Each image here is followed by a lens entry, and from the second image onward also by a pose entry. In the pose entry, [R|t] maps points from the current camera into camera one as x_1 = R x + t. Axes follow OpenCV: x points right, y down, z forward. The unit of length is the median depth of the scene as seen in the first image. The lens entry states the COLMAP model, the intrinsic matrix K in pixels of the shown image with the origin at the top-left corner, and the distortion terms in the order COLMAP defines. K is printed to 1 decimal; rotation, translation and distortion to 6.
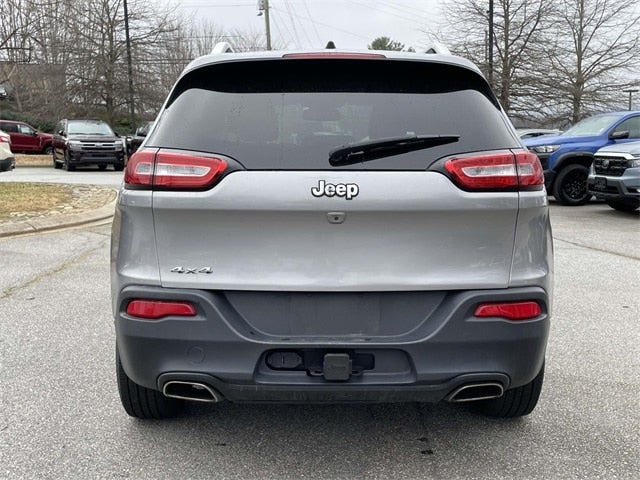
lens RADIAL K [[728.3, 0, 320.0], [0, 728.3, 240.0], [0, 0, 1]] dist [0.075358, -0.012619]
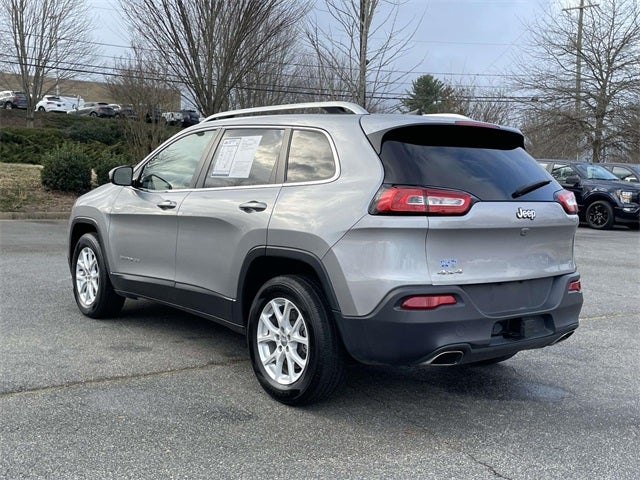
lens RADIAL K [[744.5, 0, 328.9], [0, 744.5, 251.0], [0, 0, 1]] dist [0.064574, -0.024800]
pose [[0.765831, -0.039905, 0.641802, -1.286250], [0.056357, 0.998397, -0.005170, -0.004969], [-0.640567, 0.040129, 0.766853, 0.041608]]
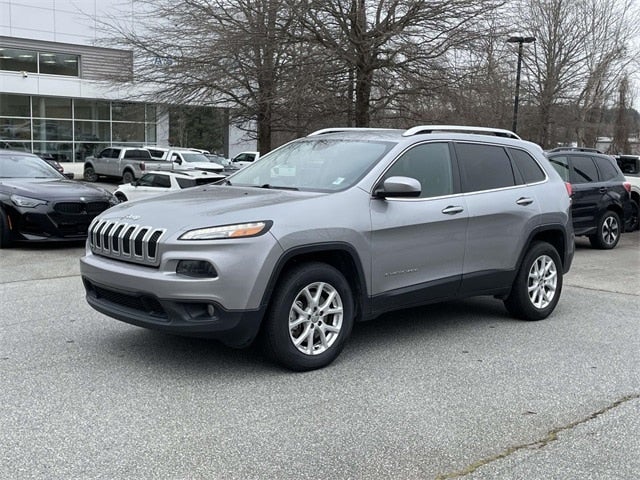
lens RADIAL K [[728.3, 0, 320.0], [0, 728.3, 240.0], [0, 0, 1]] dist [0.075358, -0.012619]
pose [[-0.681840, -0.094566, 0.725363, -1.653866], [0.076947, 0.976835, 0.199681, -0.542906], [-0.727443, 0.191965, -0.658769, 3.601730]]
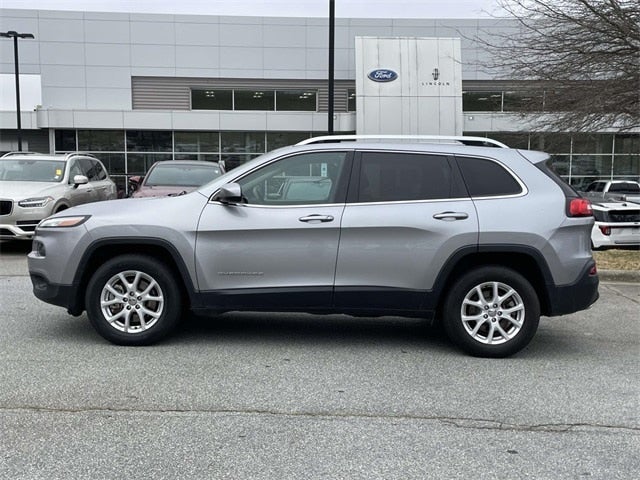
lens RADIAL K [[728.3, 0, 320.0], [0, 728.3, 240.0], [0, 0, 1]] dist [0.075358, -0.012619]
pose [[-0.003227, -0.075371, 0.997150, -2.486318], [0.113524, 0.990682, 0.075249, -0.261603], [-0.993530, 0.113443, 0.005360, 1.836534]]
